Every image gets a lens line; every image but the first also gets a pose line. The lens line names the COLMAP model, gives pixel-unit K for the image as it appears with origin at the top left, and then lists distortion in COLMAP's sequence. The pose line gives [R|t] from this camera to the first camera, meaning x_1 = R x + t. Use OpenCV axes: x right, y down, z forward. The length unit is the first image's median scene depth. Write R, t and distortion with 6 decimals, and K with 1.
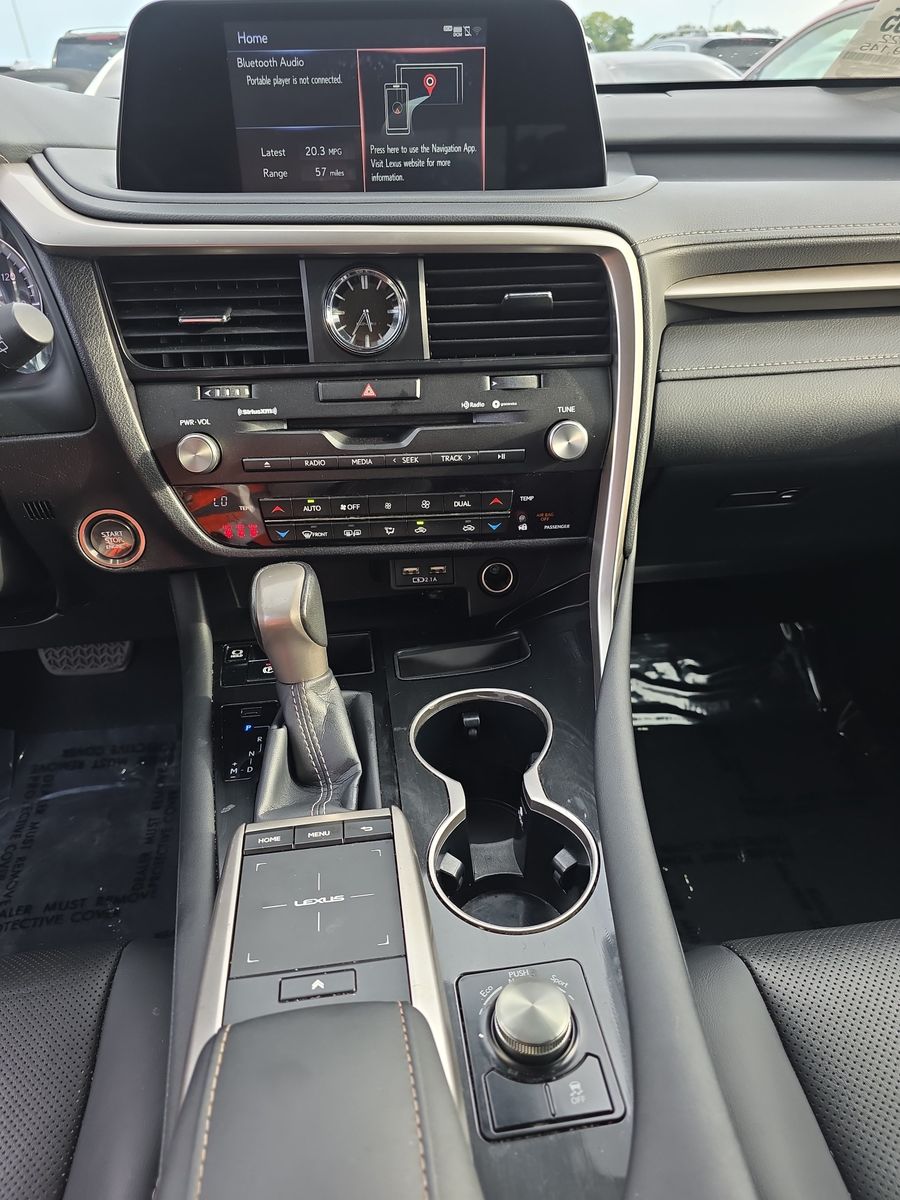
lens RADIAL K [[792.7, 0, 450.0], [0, 792.7, 600.0], [0, 0, 1]] dist [0.011521, -0.015450]
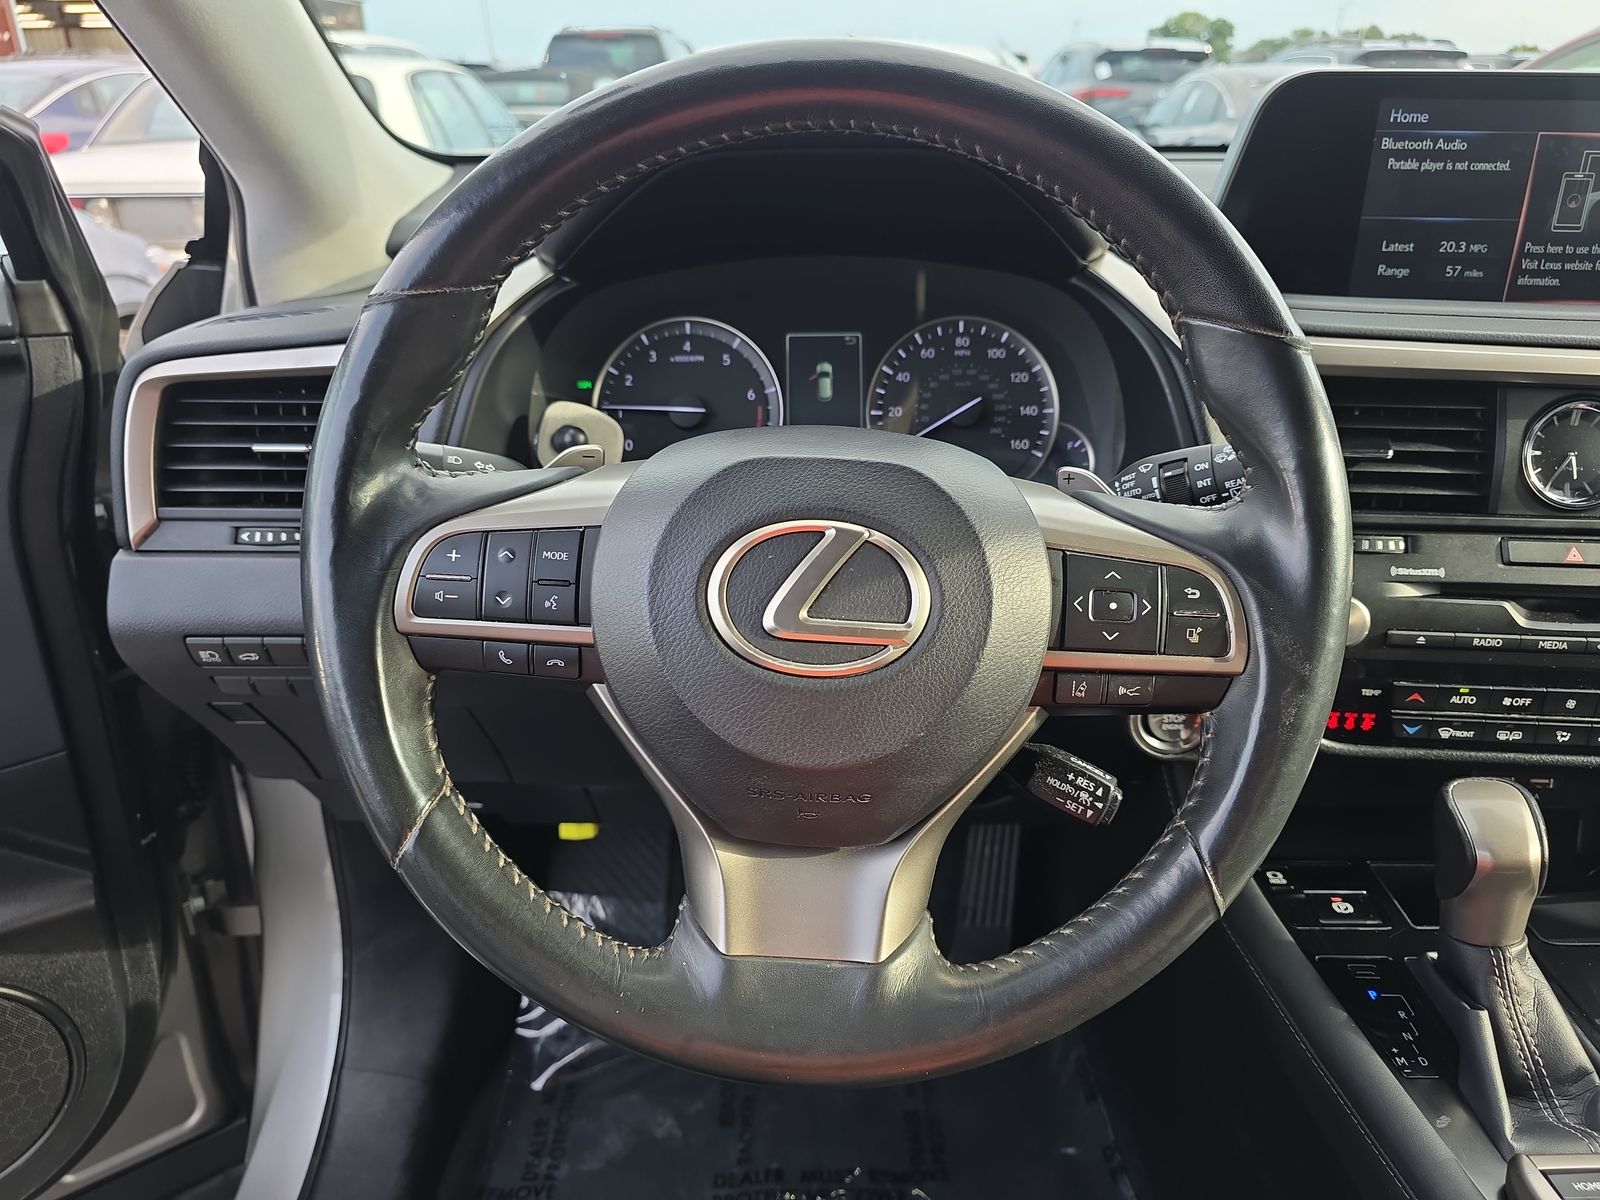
lens RADIAL K [[1056.9, 0, 800.0], [0, 1056.9, 600.0], [0, 0, 1]] dist [0.011521, -0.015450]
pose [[0.992555, 0.069357, -0.100117, -0.703996], [-0.081156, 0.989567, -0.119045, -0.038428], [0.090816, 0.126284, 0.987828, -0.060815]]
